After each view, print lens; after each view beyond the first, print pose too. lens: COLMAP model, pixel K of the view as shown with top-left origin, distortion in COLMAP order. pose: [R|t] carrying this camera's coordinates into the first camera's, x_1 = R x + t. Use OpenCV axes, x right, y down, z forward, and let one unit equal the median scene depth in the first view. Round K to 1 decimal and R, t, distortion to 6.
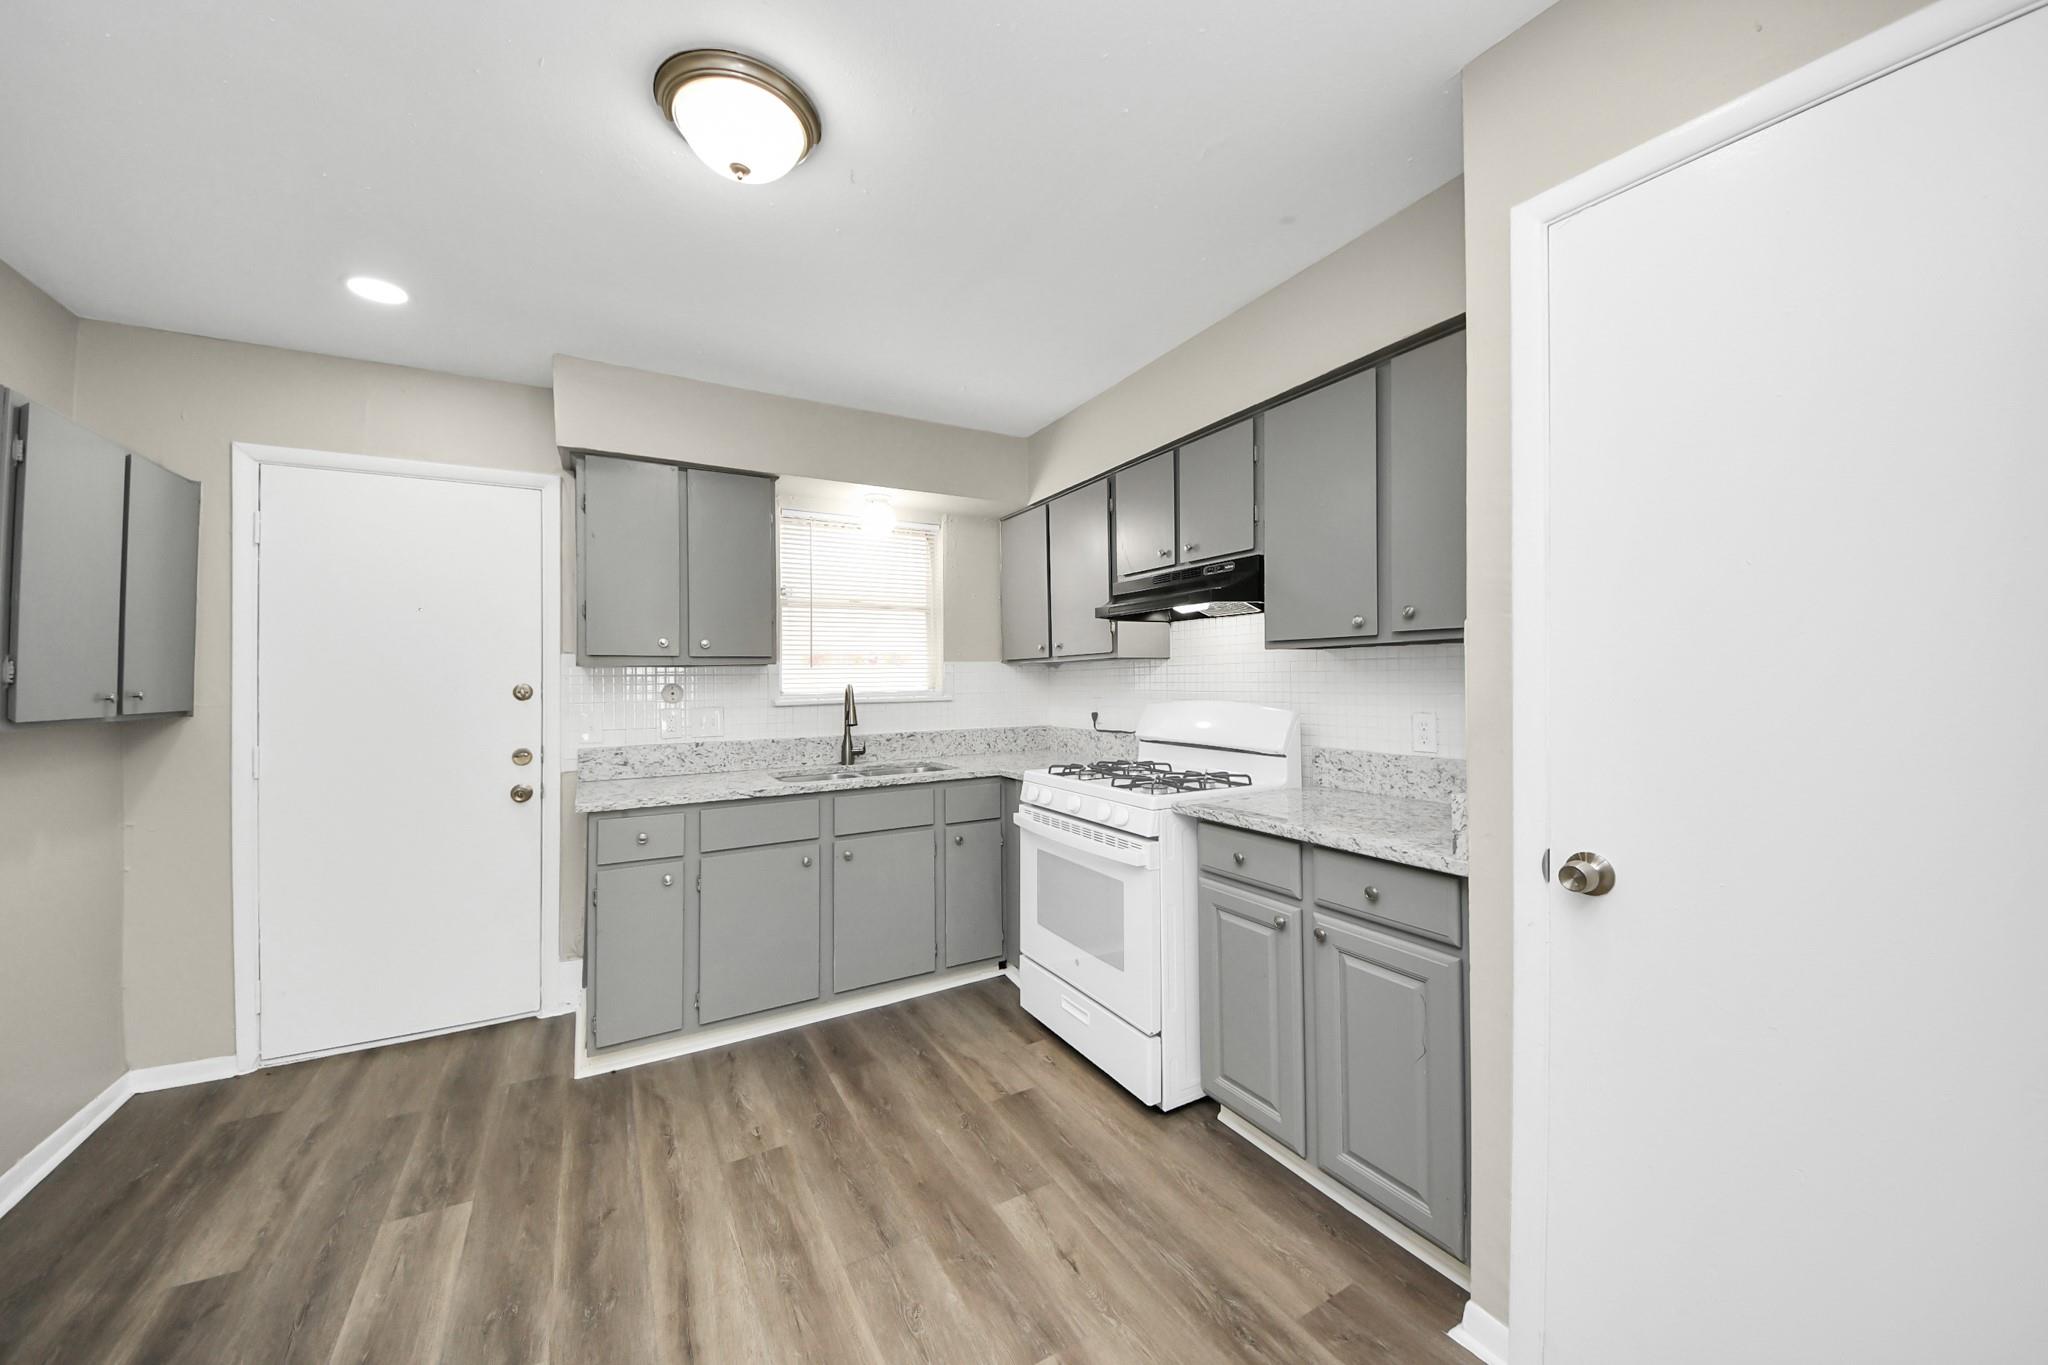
lens RADIAL K [[741.4, 0, 1029.4], [0, 741.4, 691.4], [0, 0, 1]] dist [0.036577, -0.027641]
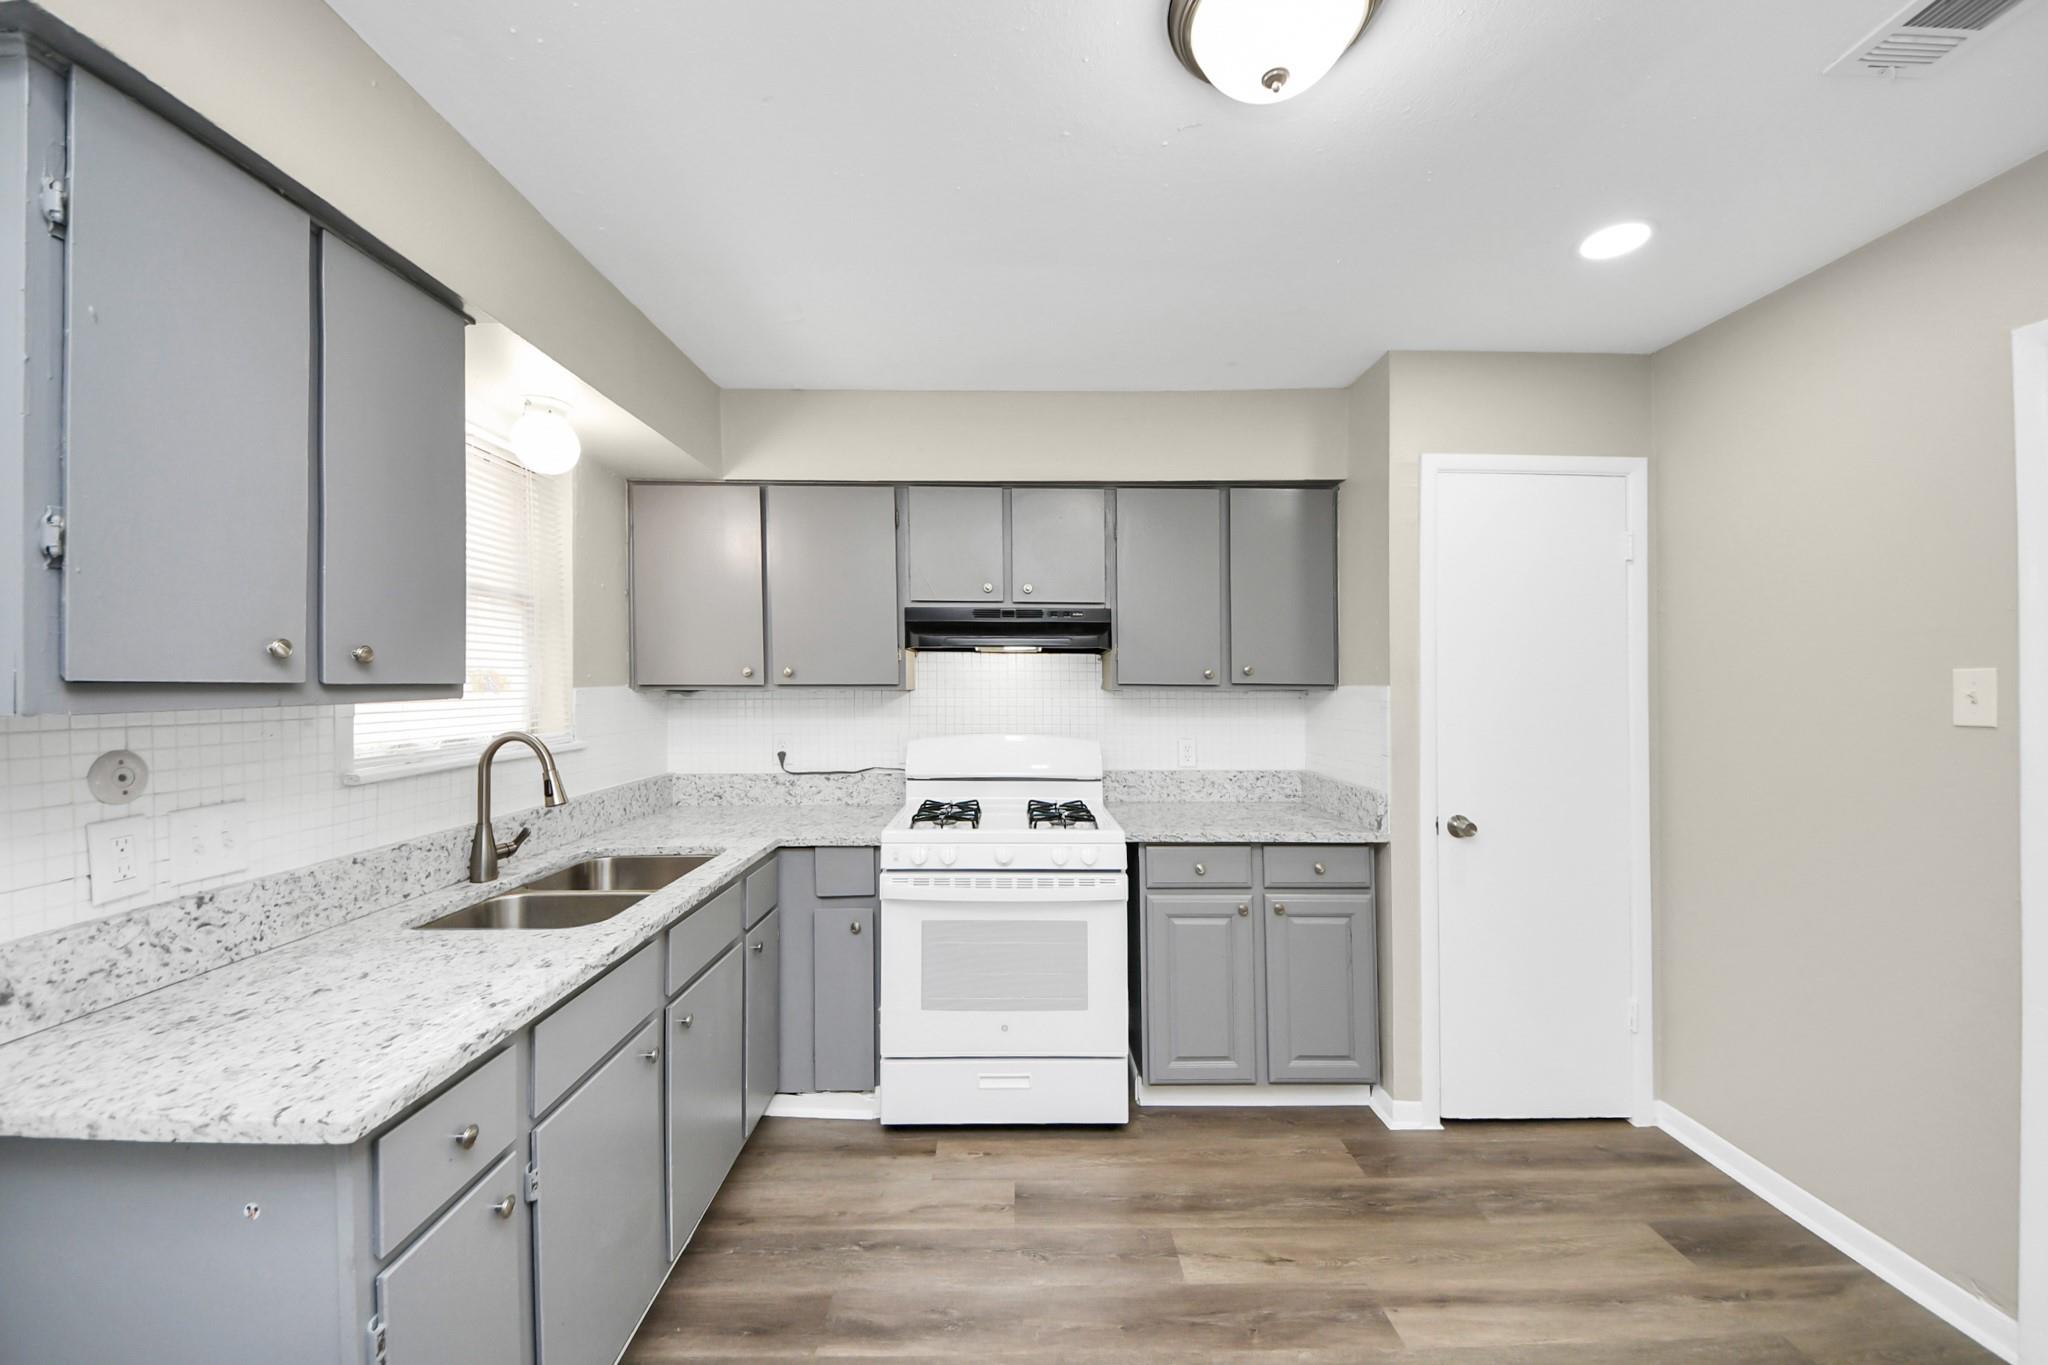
lens RADIAL K [[741.4, 0, 1029.4], [0, 741.4, 691.4], [0, 0, 1]] dist [0.036577, -0.027641]
pose [[0.485379, 0.002556, 0.874300, -0.753479], [0.006213, 0.999960, -0.006372, -0.047741], [-0.874282, 0.008525, 0.485343, 0.540387]]
